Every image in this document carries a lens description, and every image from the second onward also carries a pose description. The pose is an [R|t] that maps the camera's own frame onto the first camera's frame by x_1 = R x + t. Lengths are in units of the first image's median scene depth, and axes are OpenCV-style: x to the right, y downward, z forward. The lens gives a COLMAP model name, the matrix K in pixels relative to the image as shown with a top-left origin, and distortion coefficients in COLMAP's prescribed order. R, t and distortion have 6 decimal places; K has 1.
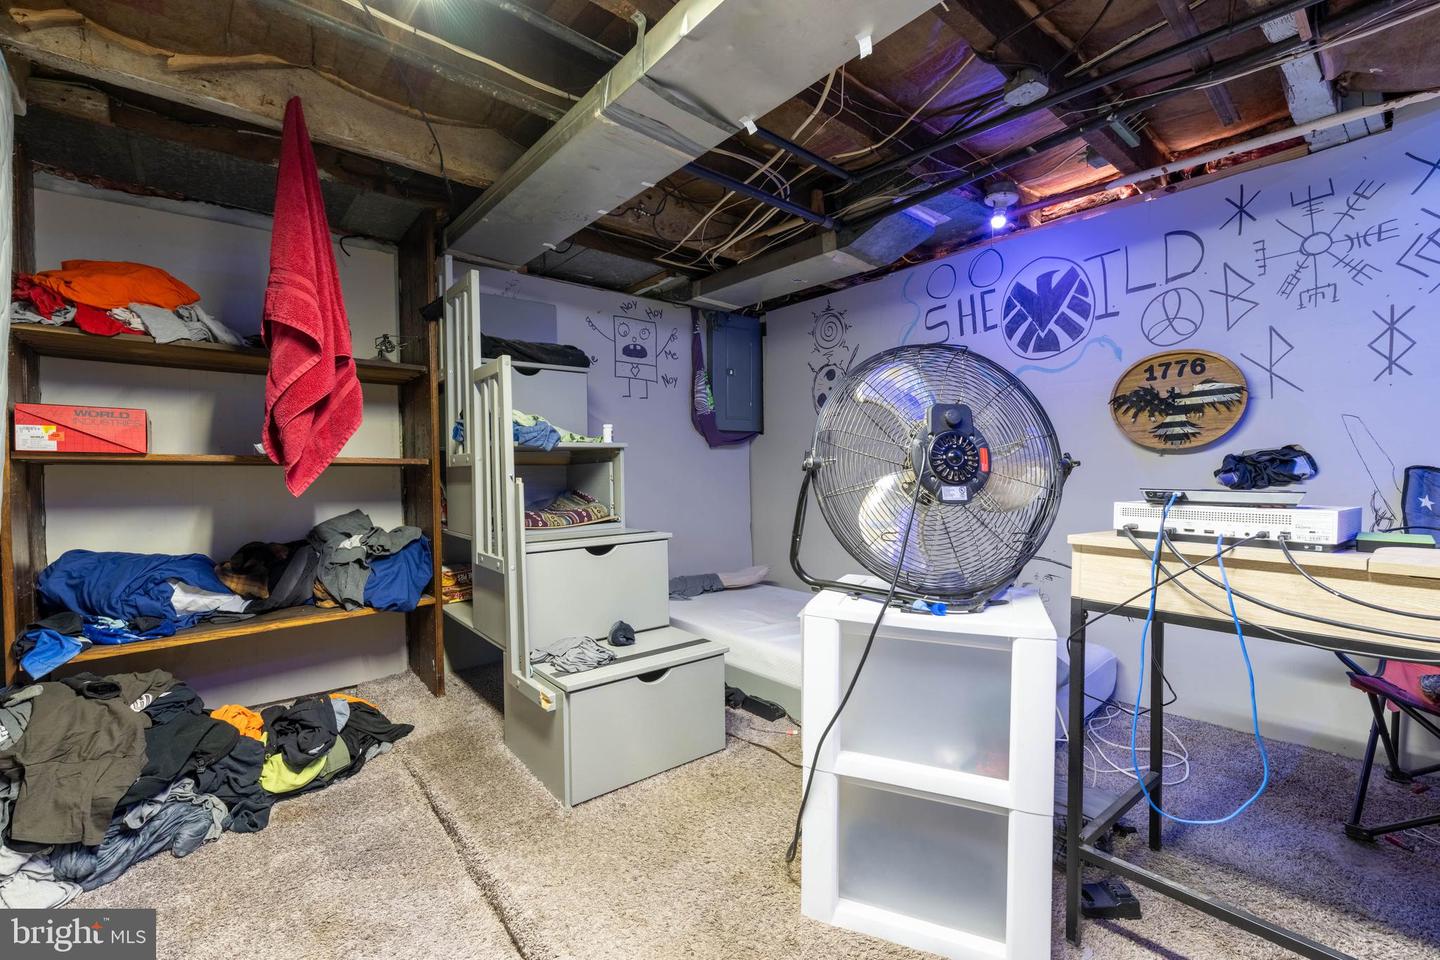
lens RADIAL K [[628.5, 0, 720.3], [0, 628.5, 483.7], [0, 0, 1]] dist [0.002624, 0.000921]
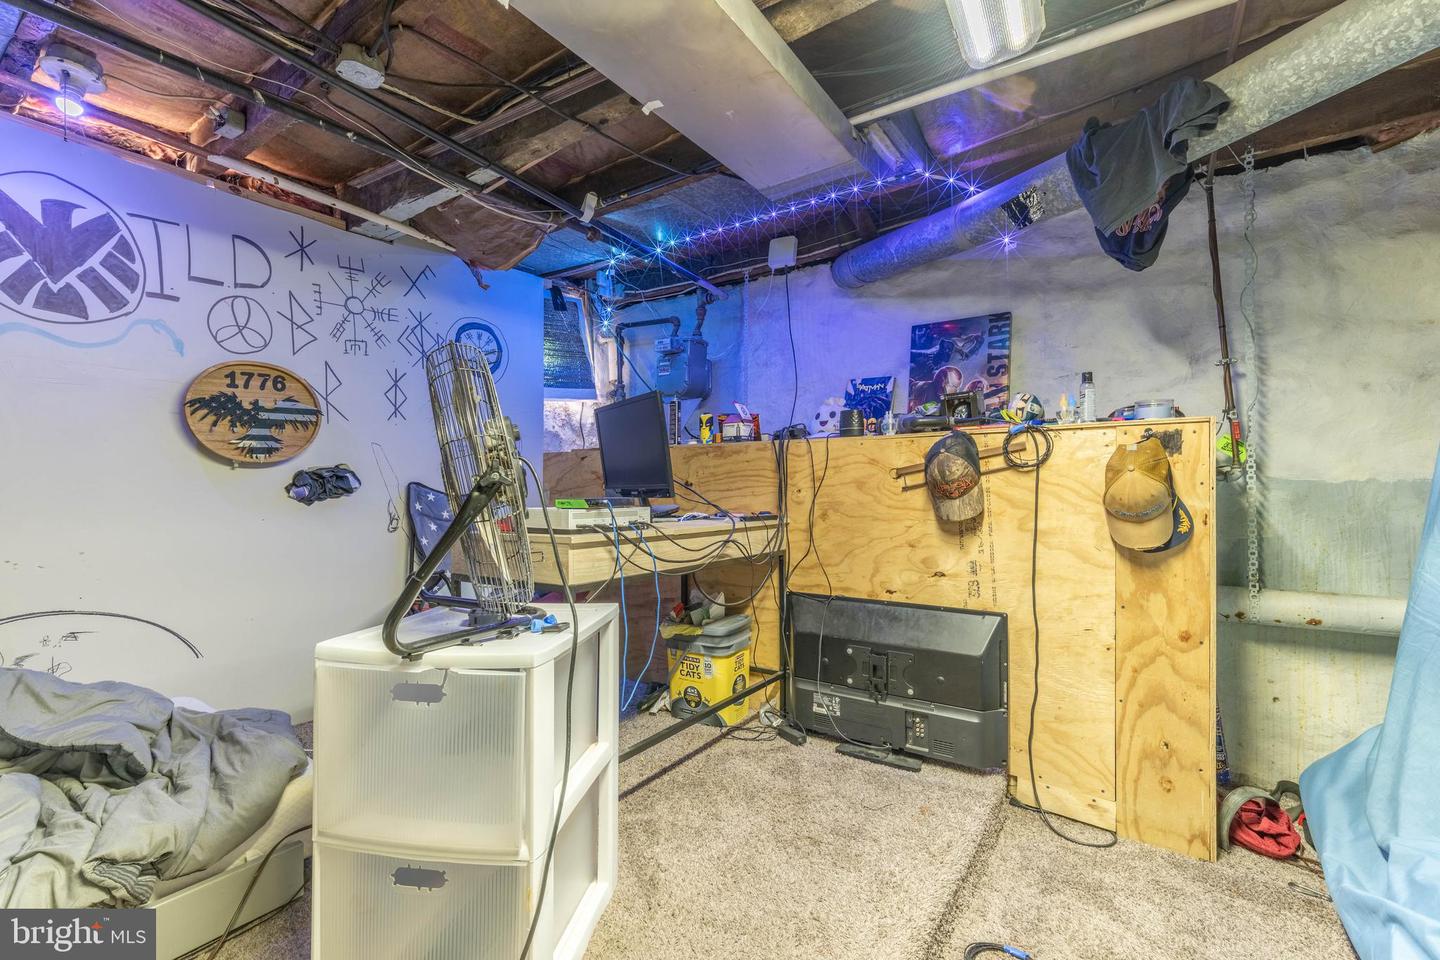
lens RADIAL K [[628.5, 0, 717.0], [0, 628.5, 483.7], [0, 0, 1]] dist [0.002624, 0.000921]
pose [[-0.270639, 0.005468, 0.962665, -0.404374], [0.019965, 0.999801, -0.000066, -0.008308], [-0.962474, 0.019201, -0.270694, 0.572649]]
